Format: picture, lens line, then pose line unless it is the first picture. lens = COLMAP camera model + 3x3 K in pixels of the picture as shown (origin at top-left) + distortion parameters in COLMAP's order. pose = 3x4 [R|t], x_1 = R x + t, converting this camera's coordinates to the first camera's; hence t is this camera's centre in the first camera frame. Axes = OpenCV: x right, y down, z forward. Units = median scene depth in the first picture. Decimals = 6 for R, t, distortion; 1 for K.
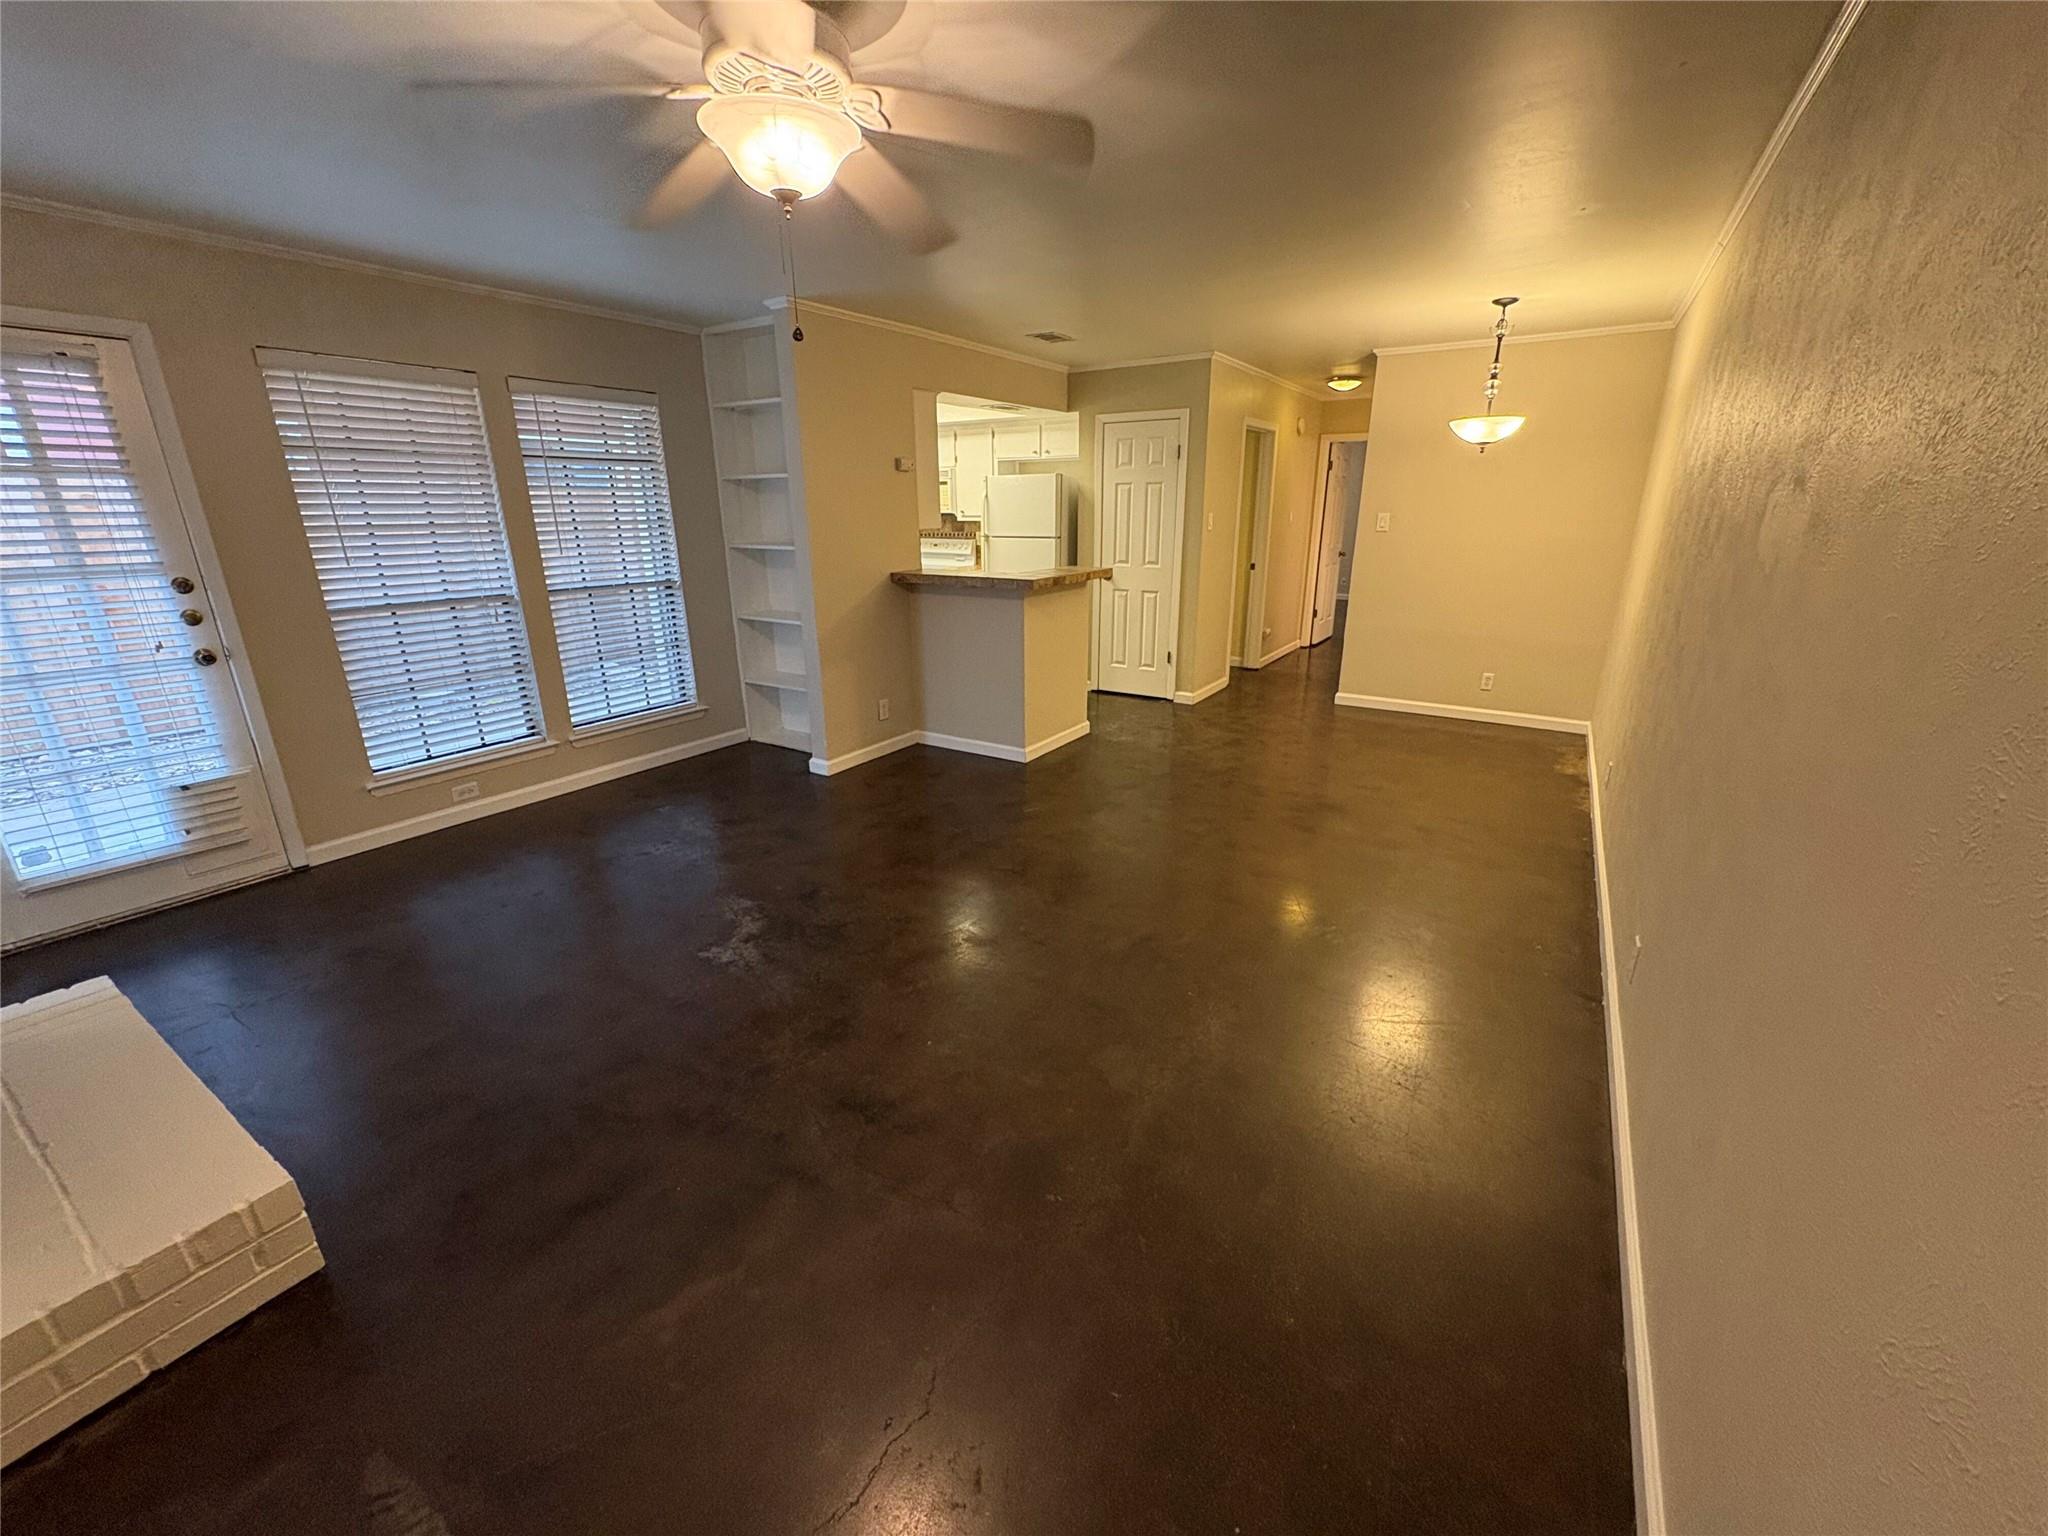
lens RADIAL K [[811.4, 0, 1026.5], [0, 811.4, 768.8], [0, 0, 1]] dist [-0.000014, 0.000330]
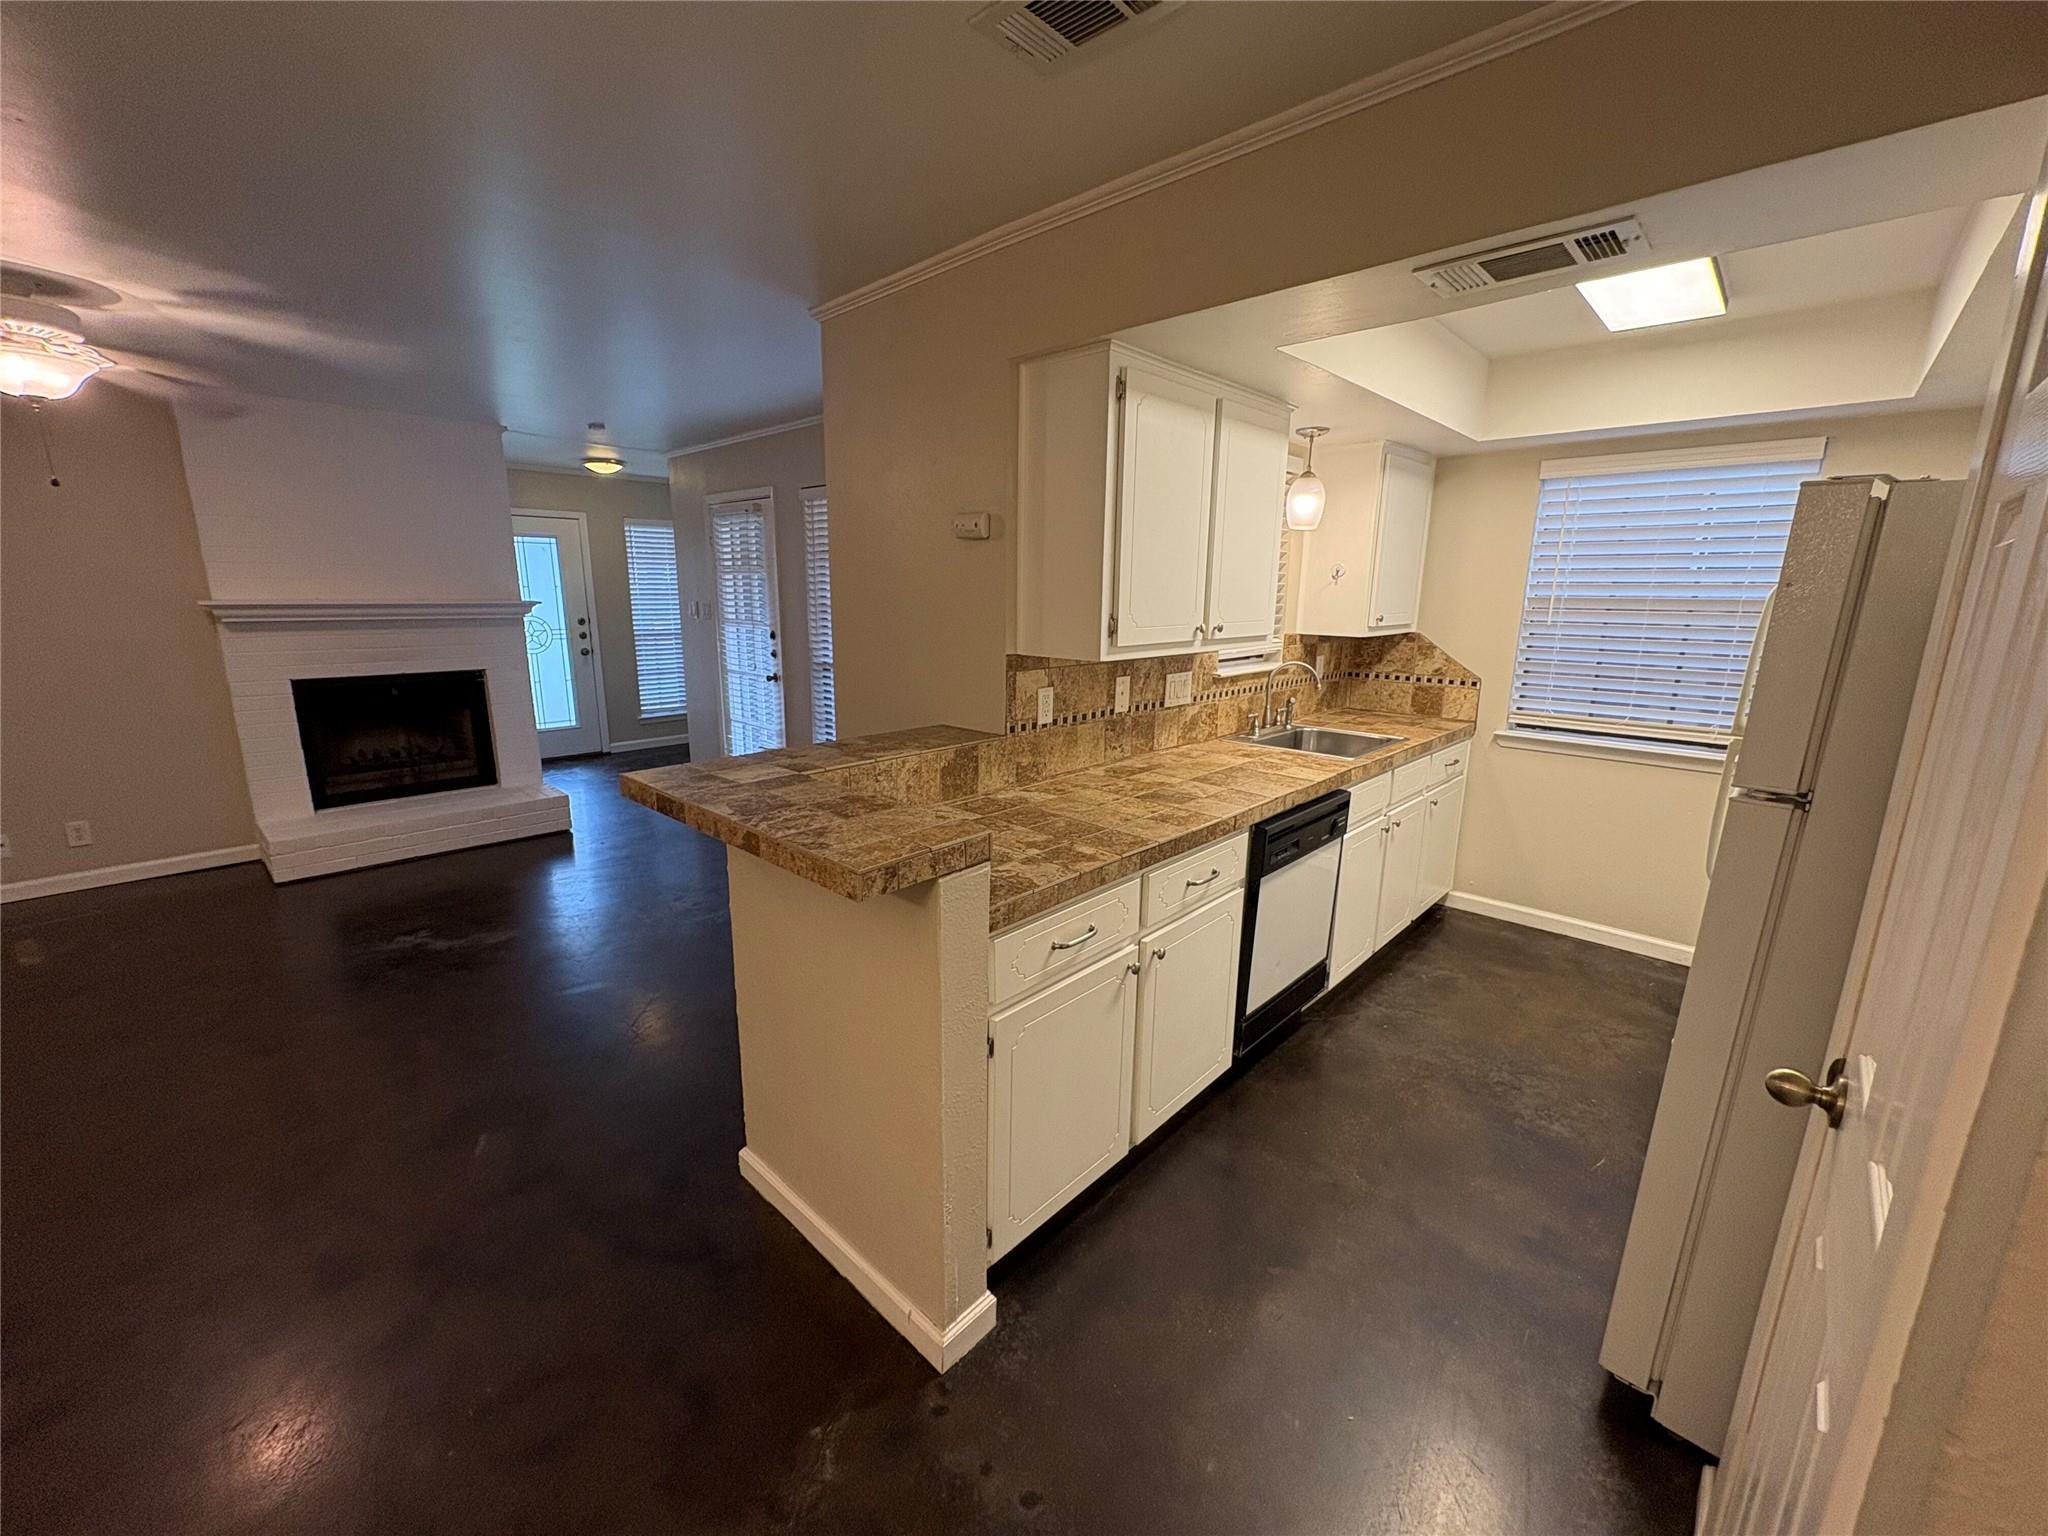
lens RADIAL K [[813.0, 0, 1024.0], [0, 813.0, 768.0], [0, 0, 1]] dist [0.000037, -0.000093]
pose [[-0.192584, 0.218950, -0.956542, 0.326435], [-0.313620, 0.909930, 0.271423, -0.354054], [0.929814, 0.352262, -0.106571, 1.042898]]
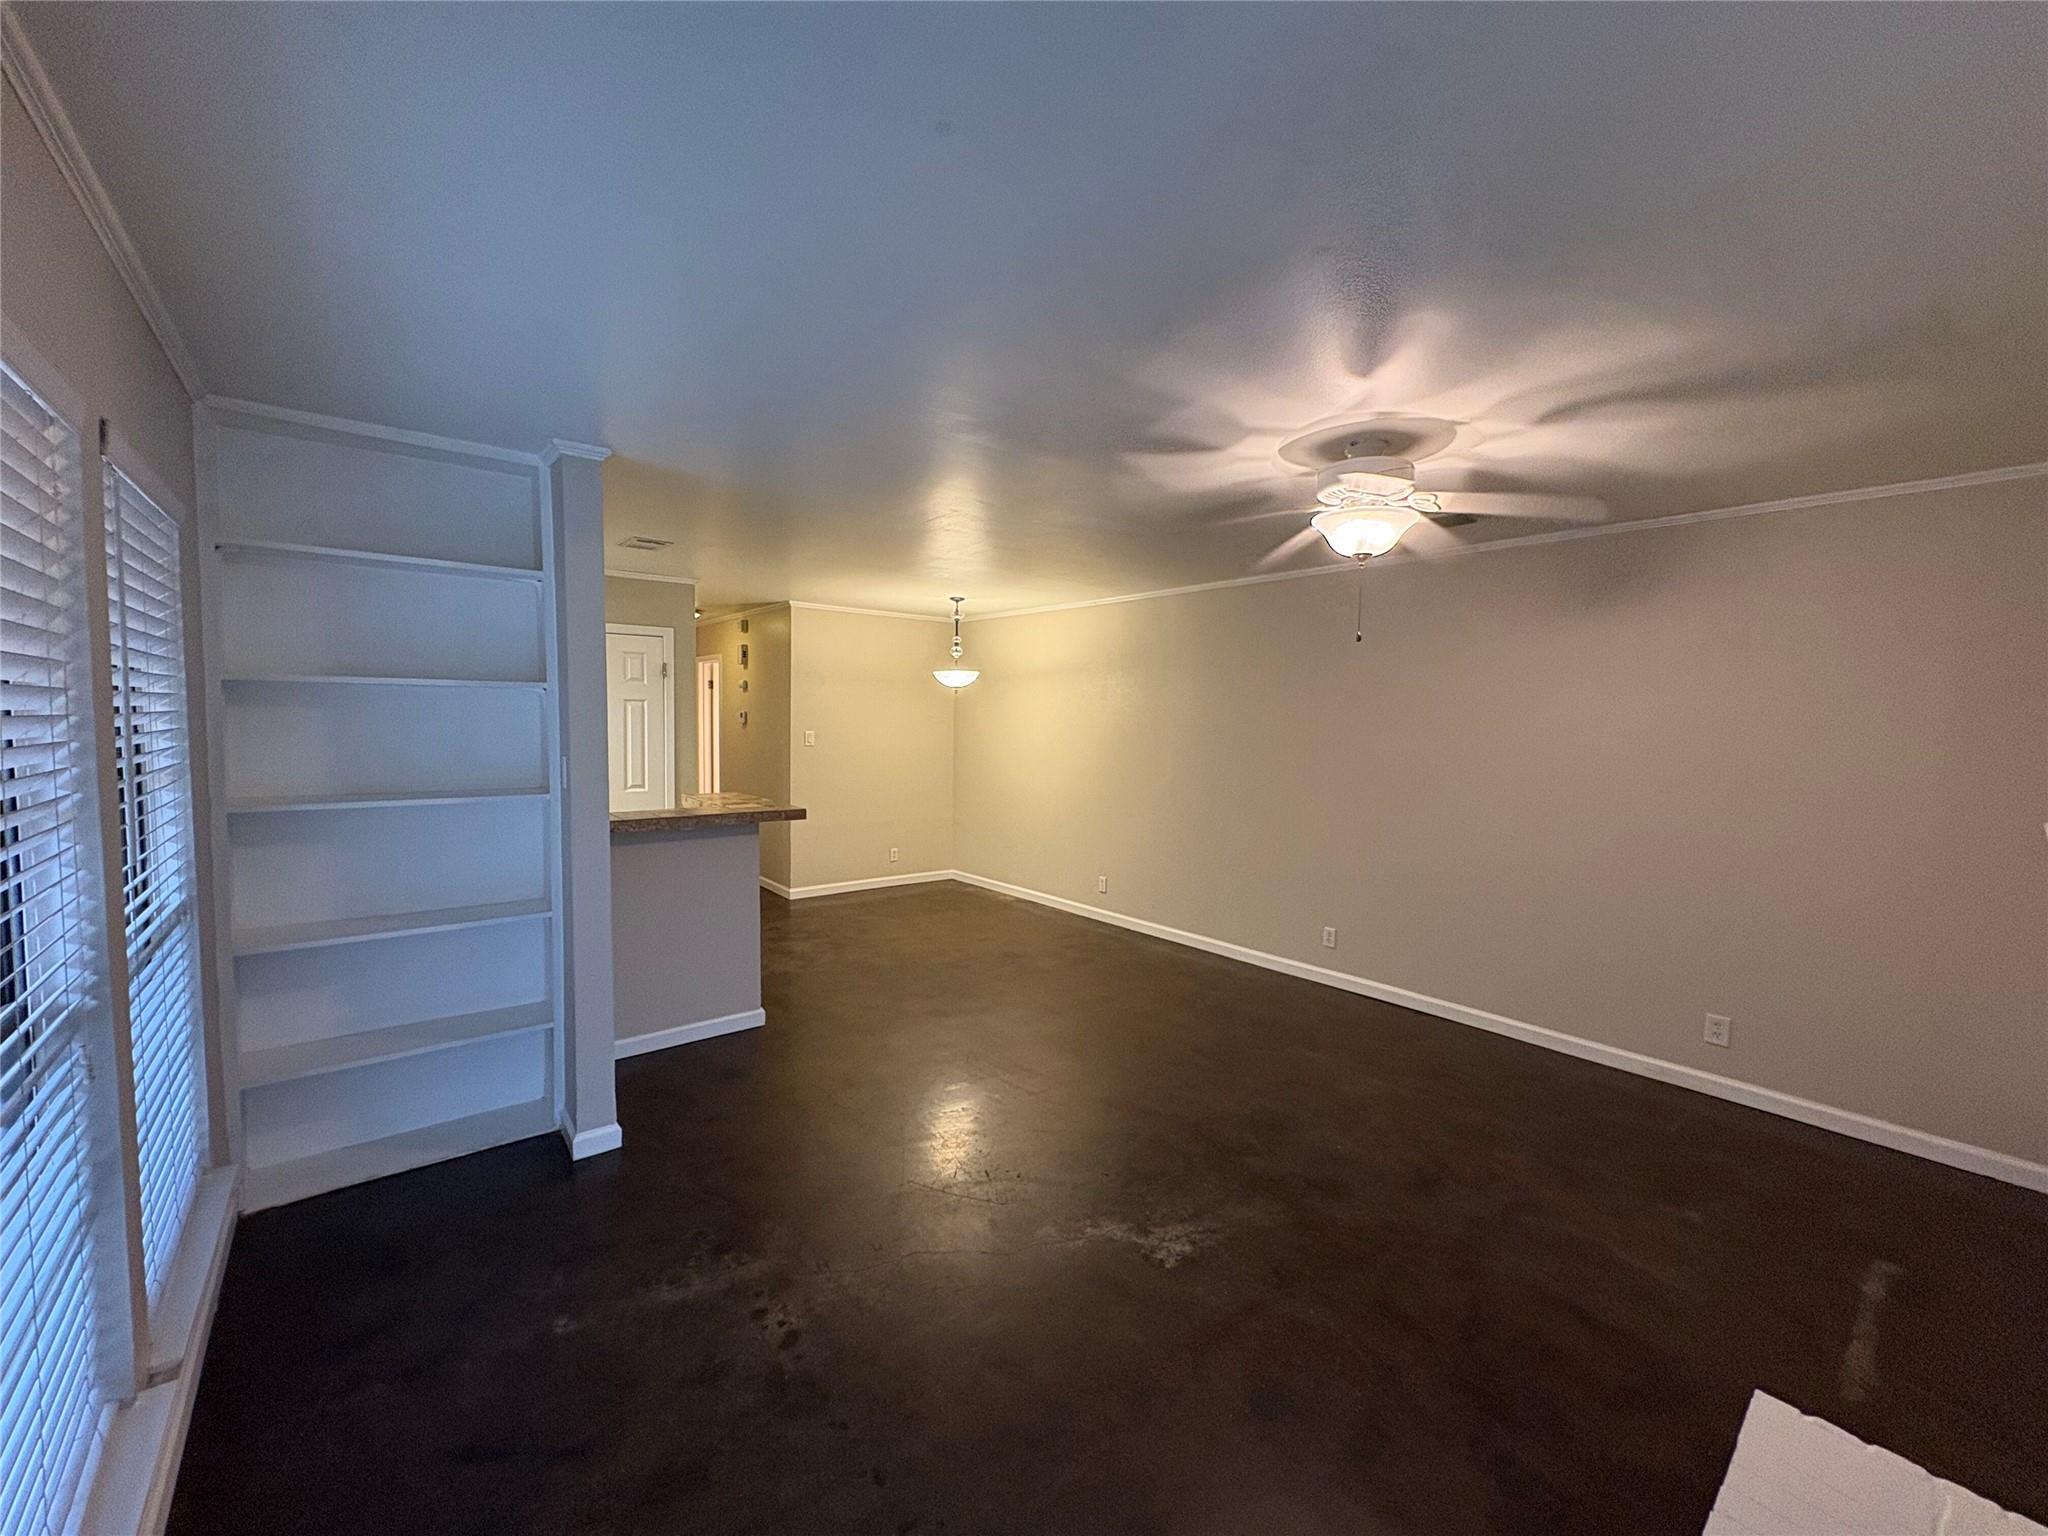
lens RADIAL K [[811.4, 0, 1026.5], [0, 811.4, 768.8], [0, 0, 1]] dist [-0.000014, 0.000330]
pose [[0.311491, -0.051210, 0.948868, -0.649680], [0.276336, 0.960274, -0.038889, -0.143418], [-0.909182, 0.274320, 0.313267, 0.397027]]
